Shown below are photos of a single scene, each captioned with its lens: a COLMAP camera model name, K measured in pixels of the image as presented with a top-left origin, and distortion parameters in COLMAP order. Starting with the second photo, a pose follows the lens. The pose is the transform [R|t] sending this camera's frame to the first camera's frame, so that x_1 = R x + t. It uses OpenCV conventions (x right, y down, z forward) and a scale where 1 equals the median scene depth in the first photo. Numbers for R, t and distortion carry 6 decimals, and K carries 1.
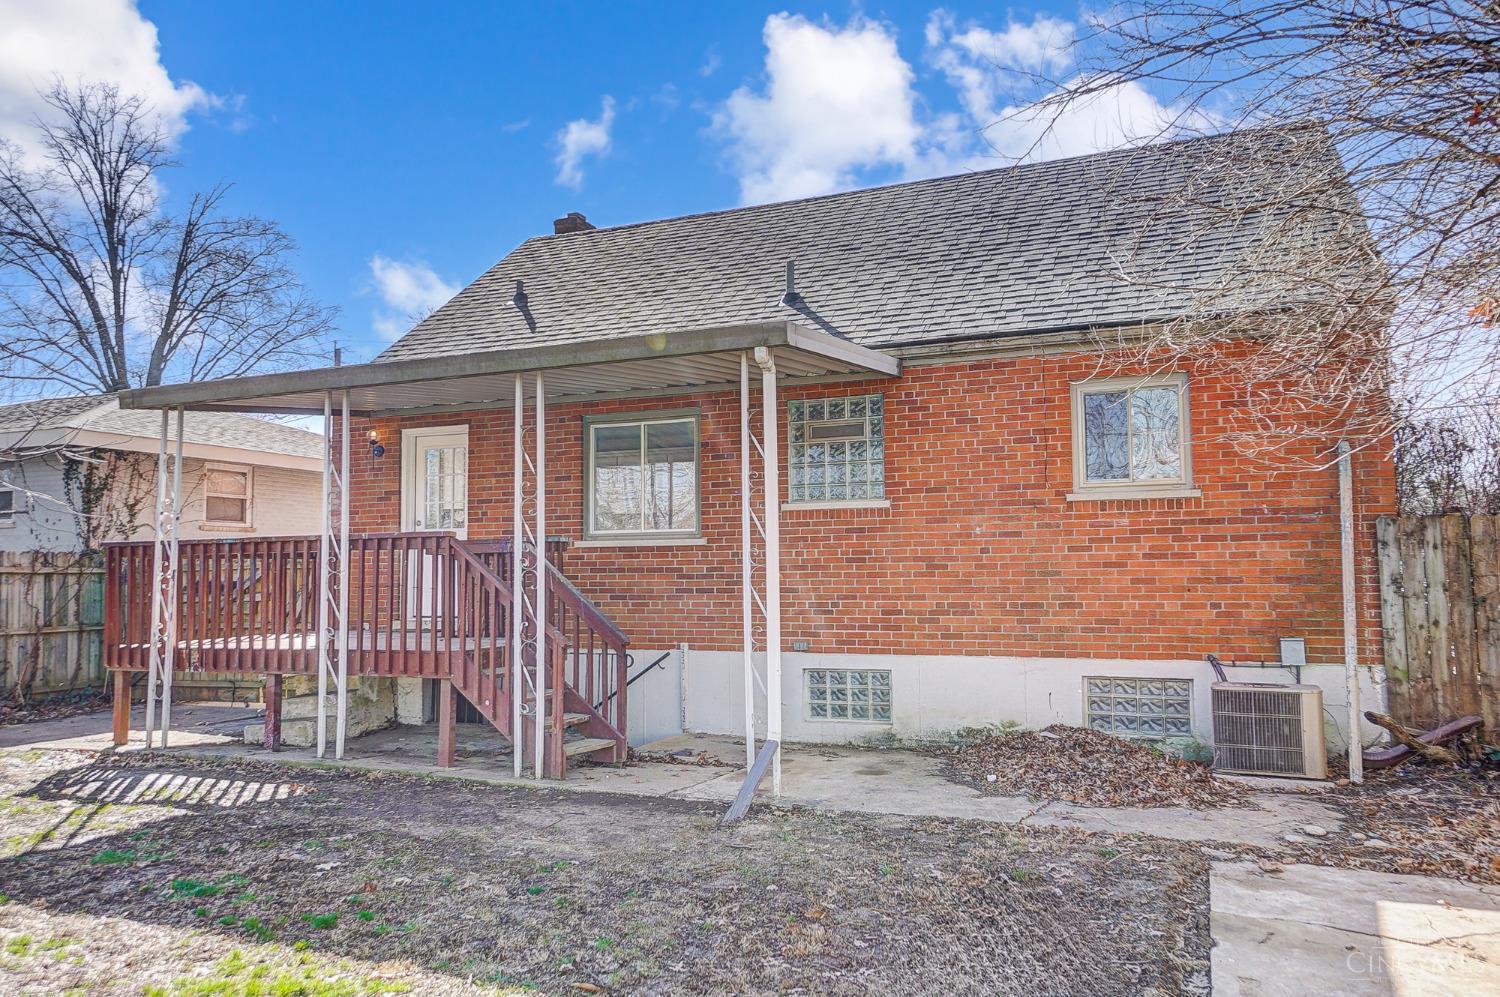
lens RADIAL K [[1091.7, 0, 747.2], [0, 1091.7, 501.4], [0, 0, 1]] dist [0.026473, 0.003887]
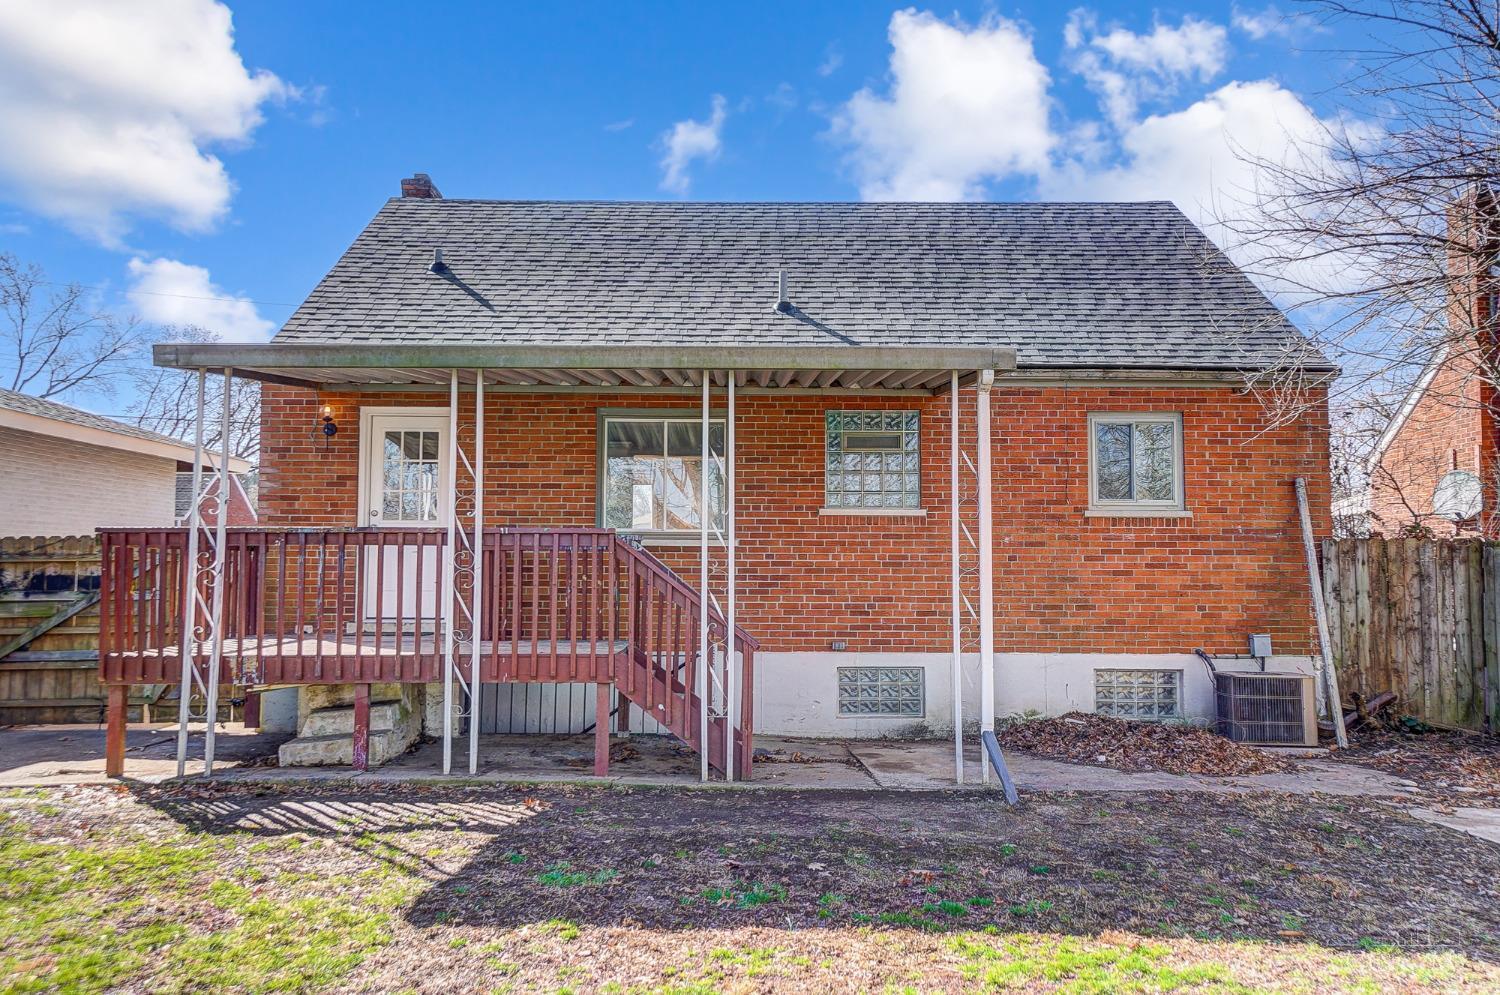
lens RADIAL K [[1128.9, 0, 750.0], [0, 1128.9, 497.5], [0, 0, 1]] dist [0.034911, -0.001062]
pose [[0.921017, 0.039469, 0.387517, -0.484376], [-0.039661, 0.999185, -0.007504, 0.002484], [-0.387498, -0.008458, 0.921832, 0.040818]]
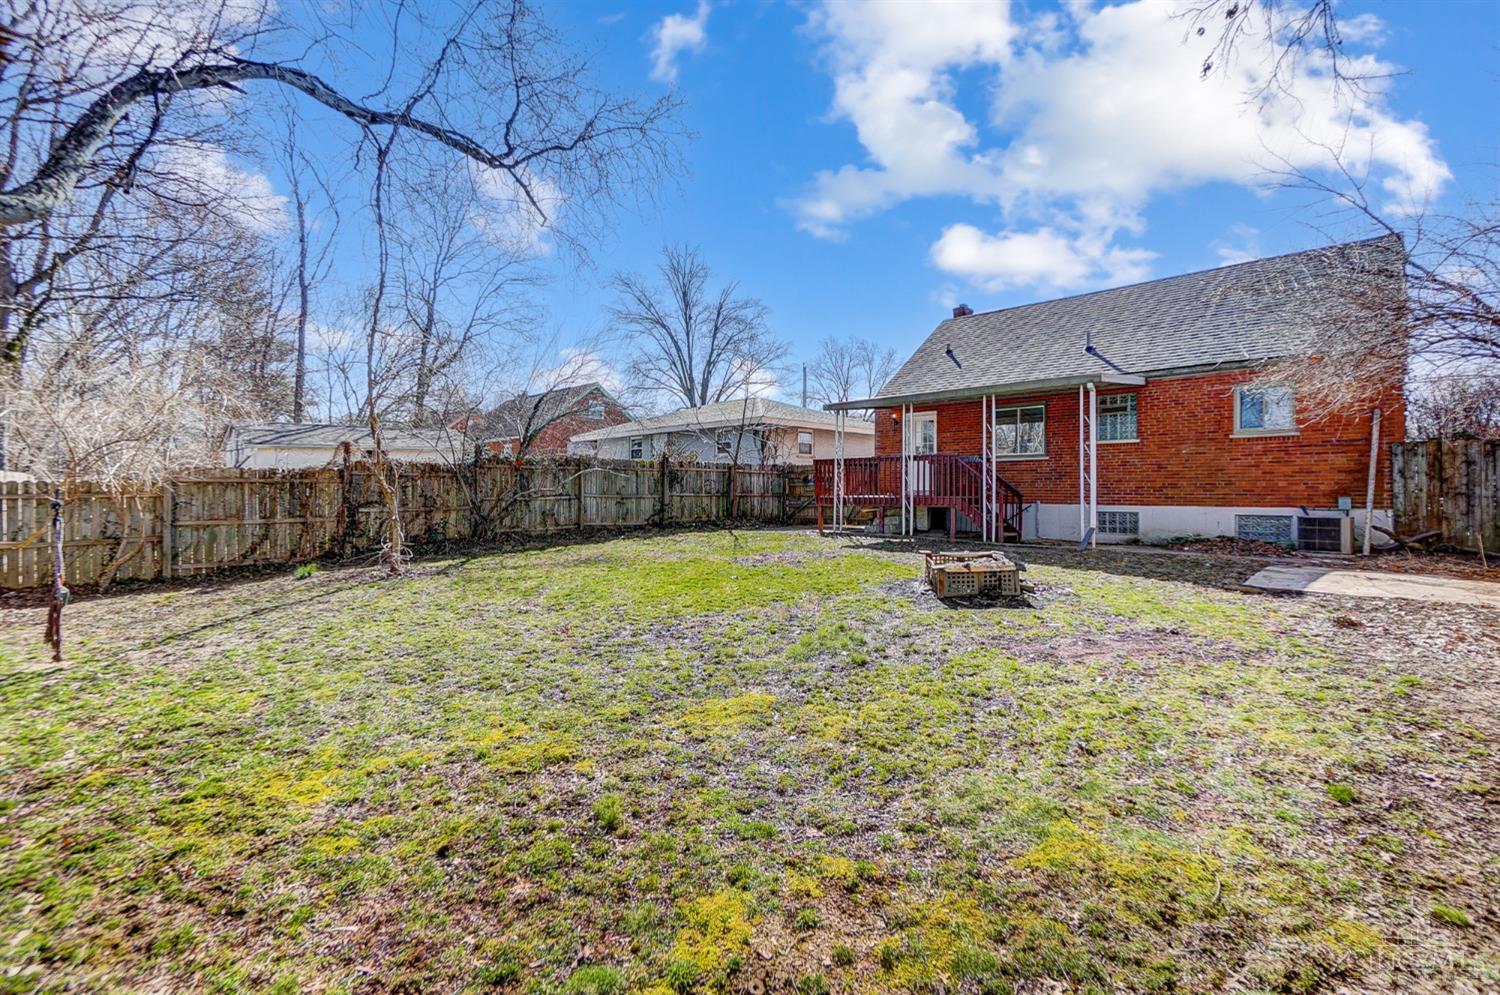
lens RADIAL K [[675.7, 0, 741.0], [0, 675.7, 489.8], [0, 0, 1]] dist [-0.000098, -0.000451]
pose [[0.929071, 0.010015, -0.369765, -0.128199], [0.014559, 0.997869, 0.063609, 0.002584], [0.369614, -0.064481, 0.926945, -0.668668]]
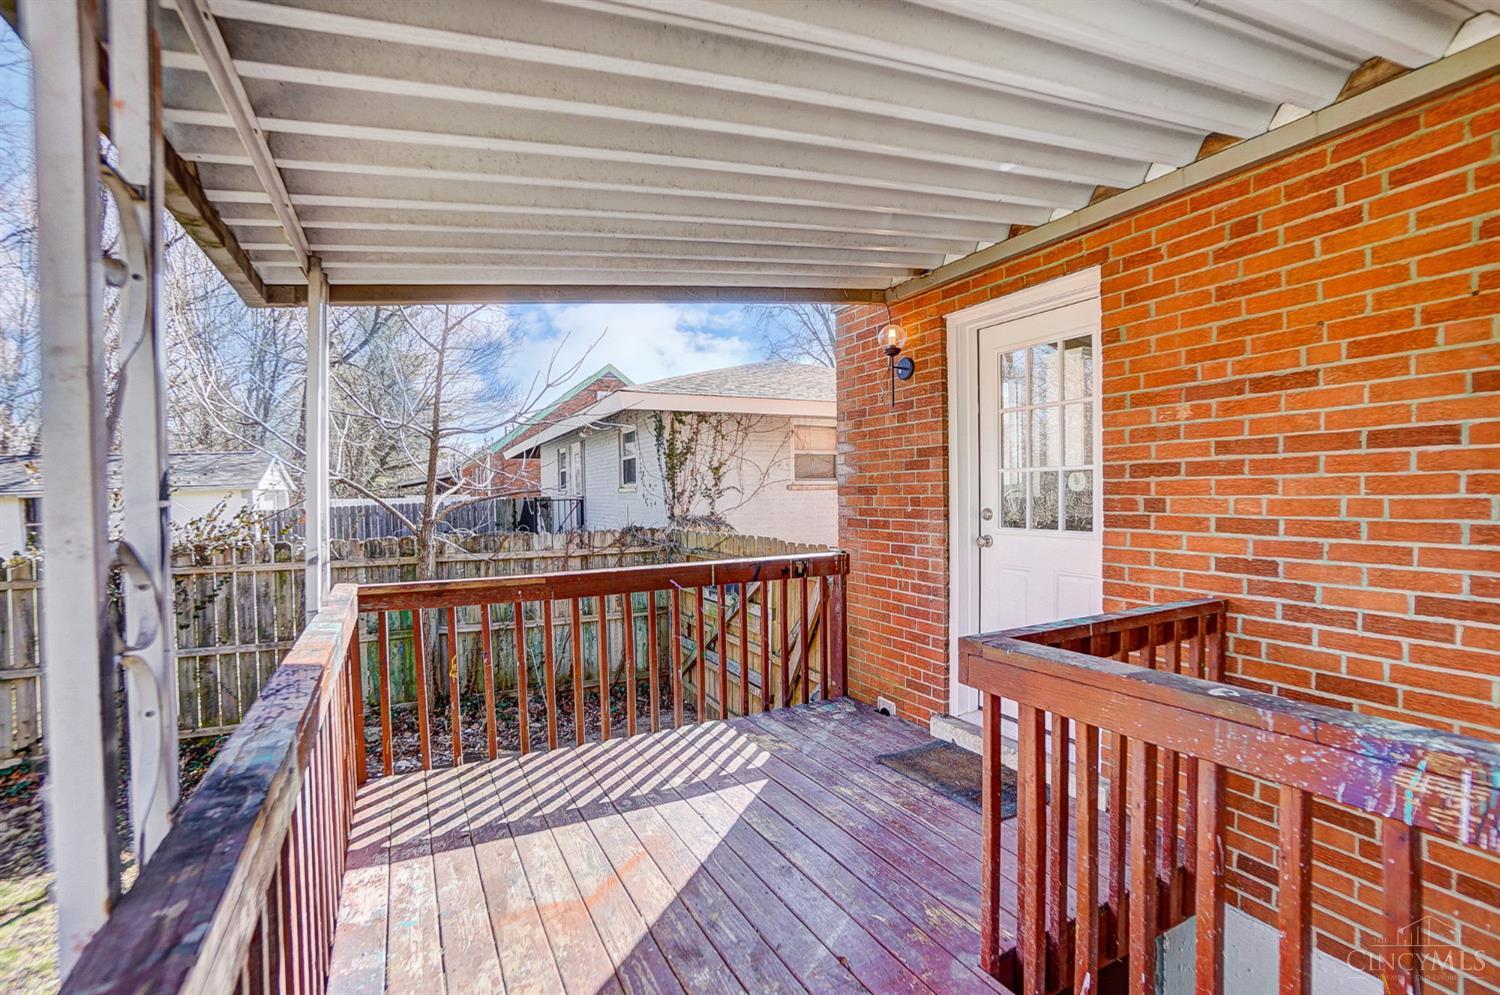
lens RADIAL K [[673.2, 0, 750.0], [0, 673.2, 497.5], [0, 0, 1]] dist [-0.038821, 0.000136]
pose [[0.760674, 0.005159, -0.649113, -0.245935], [0.050717, 0.996439, 0.067353, -0.014897], [0.647150, -0.084155, 0.757704, 0.922396]]
